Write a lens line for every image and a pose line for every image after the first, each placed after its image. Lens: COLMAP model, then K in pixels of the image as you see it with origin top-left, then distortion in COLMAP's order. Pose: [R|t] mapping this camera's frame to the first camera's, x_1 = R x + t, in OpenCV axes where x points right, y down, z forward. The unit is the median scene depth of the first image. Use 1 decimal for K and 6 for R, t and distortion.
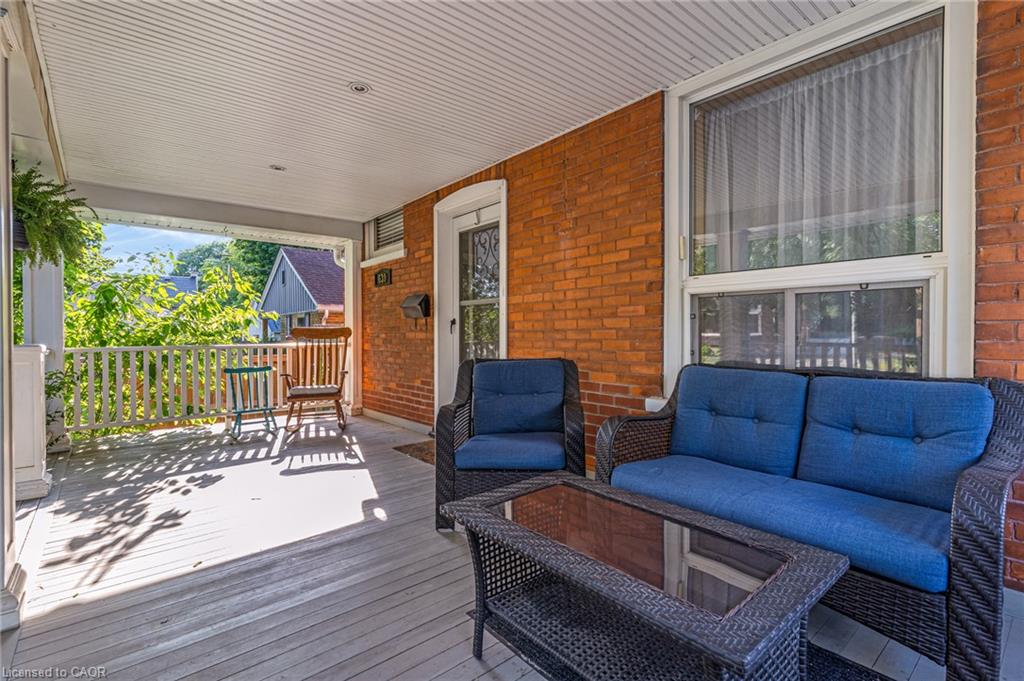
lens RADIAL K [[485.0, 0, 510.9], [0, 485.0, 336.0], [0, 0, 1]] dist [-0.001997, 0.000433]
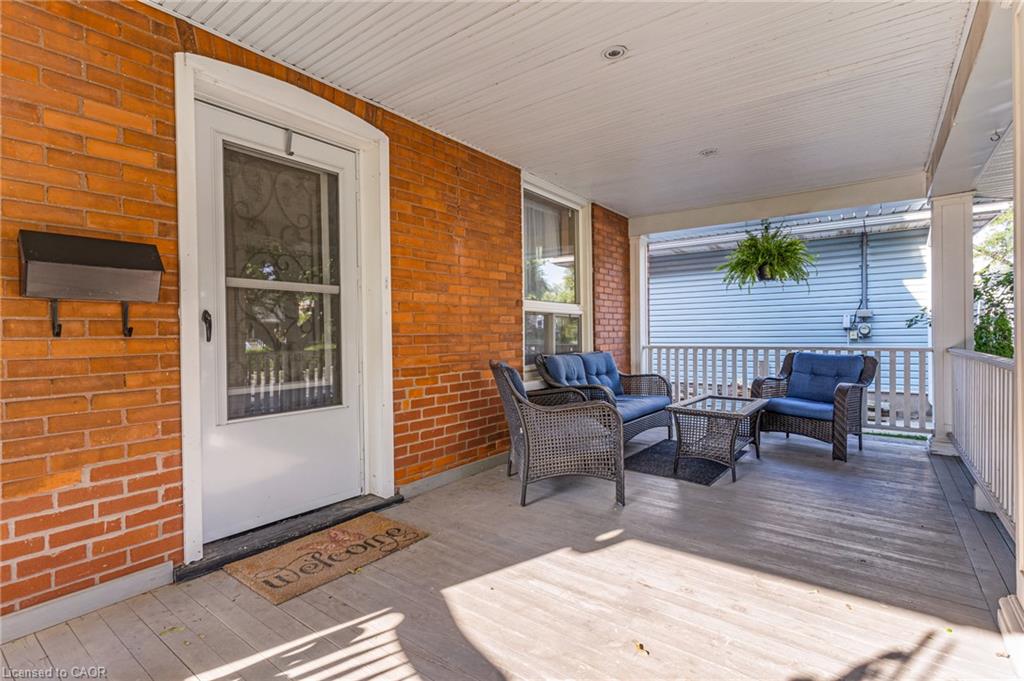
lens RADIAL K [[485.0, 0, 510.1], [0, 485.0, 340.3], [0, 0, 1]] dist [-0.001997, 0.000433]
pose [[-0.220039, -0.001271, 0.975490, -0.929814], [0.022983, 0.999715, 0.006486, -0.003880], [-0.975220, 0.023847, -0.219947, 1.153114]]
